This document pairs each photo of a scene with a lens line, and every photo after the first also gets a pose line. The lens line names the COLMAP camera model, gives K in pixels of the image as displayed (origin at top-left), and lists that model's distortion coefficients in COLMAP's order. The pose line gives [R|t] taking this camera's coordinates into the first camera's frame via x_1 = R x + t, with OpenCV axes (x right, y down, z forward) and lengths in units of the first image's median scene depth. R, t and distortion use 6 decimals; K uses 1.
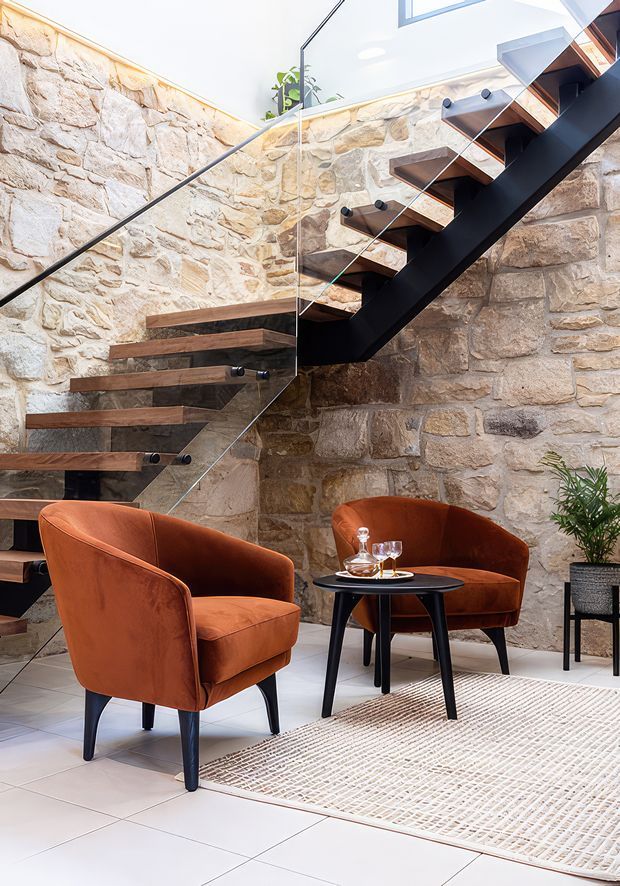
lens RADIAL K [[925.0, 0, 312.3], [0, 925.0, 443.9], [0, 0, 1]] dist [-0.000184, 0.000000]
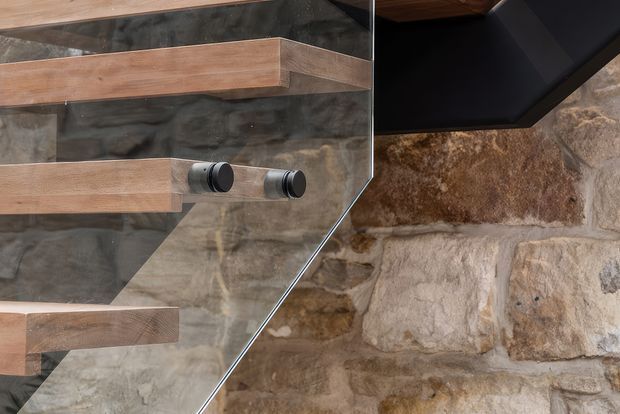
lens RADIAL K [[1383.0, 0, 308.9], [0, 1383.0, 207.6], [0, 0, 1]] dist [0.040088, 0.000000]
pose [[0.999256, -0.001001, 0.038562, -0.047334], [0.001193, 0.999987, -0.004960, -0.047386], [-0.038557, 0.005002, 0.999244, 0.391818]]
